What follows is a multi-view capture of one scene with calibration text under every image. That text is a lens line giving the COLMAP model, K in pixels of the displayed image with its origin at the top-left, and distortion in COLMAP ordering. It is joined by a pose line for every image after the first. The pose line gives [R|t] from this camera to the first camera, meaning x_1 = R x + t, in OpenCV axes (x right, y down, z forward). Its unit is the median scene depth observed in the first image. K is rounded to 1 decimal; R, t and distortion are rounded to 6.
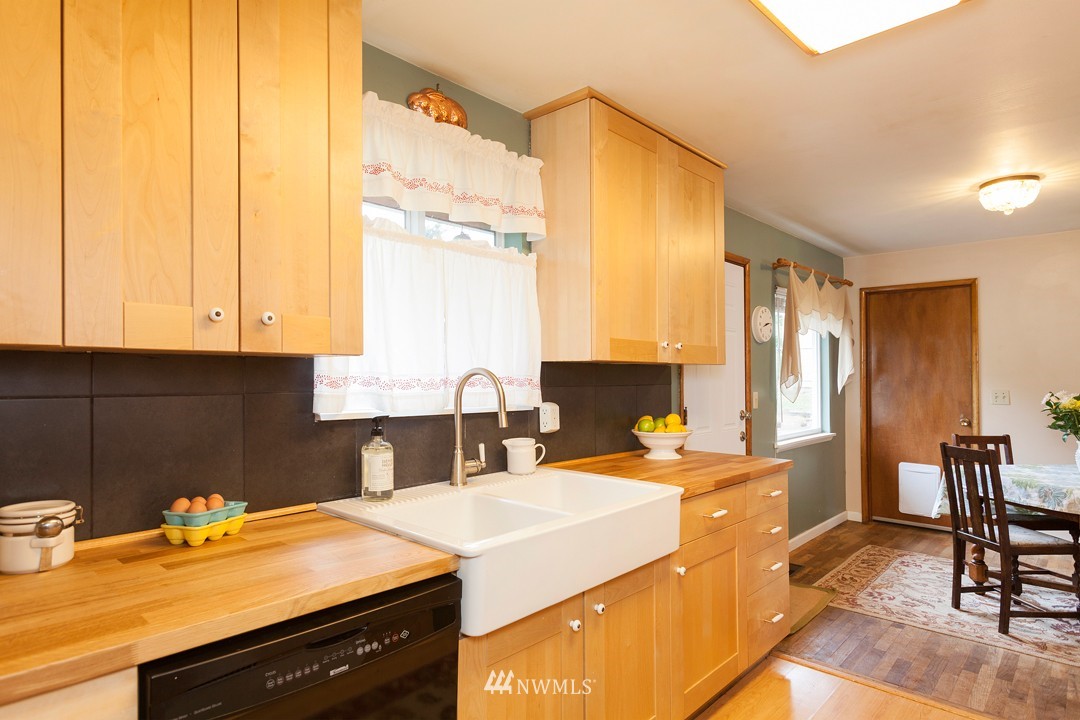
lens RADIAL K [[594.3, 0, 530.6], [0, 594.3, 362.5], [0, 0, 1]] dist [-0.001022, 0.005372]
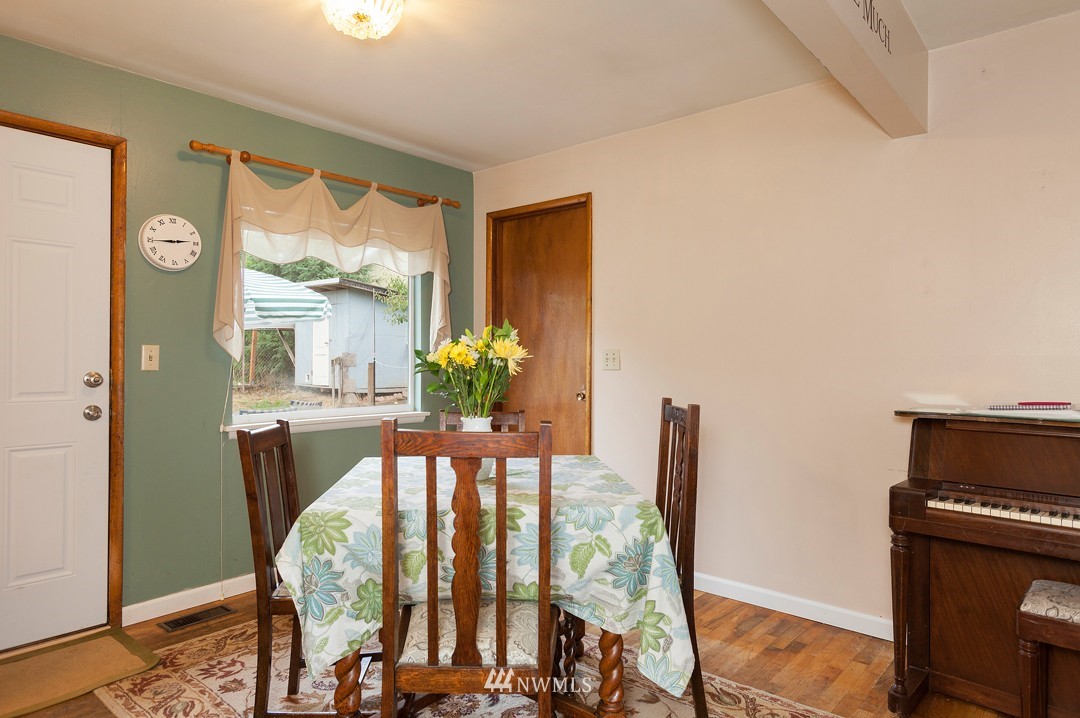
lens RADIAL K [[629.2, 0, 550.6], [0, 629.2, 356.7], [0, 0, 1]] dist [-0.001989, 0.000053]
pose [[0.998418, -0.001349, 0.056202, 0.791556], [0.000483, 0.999881, 0.015425, 0.051663], [-0.056216, -0.015374, 0.998300, 0.297266]]
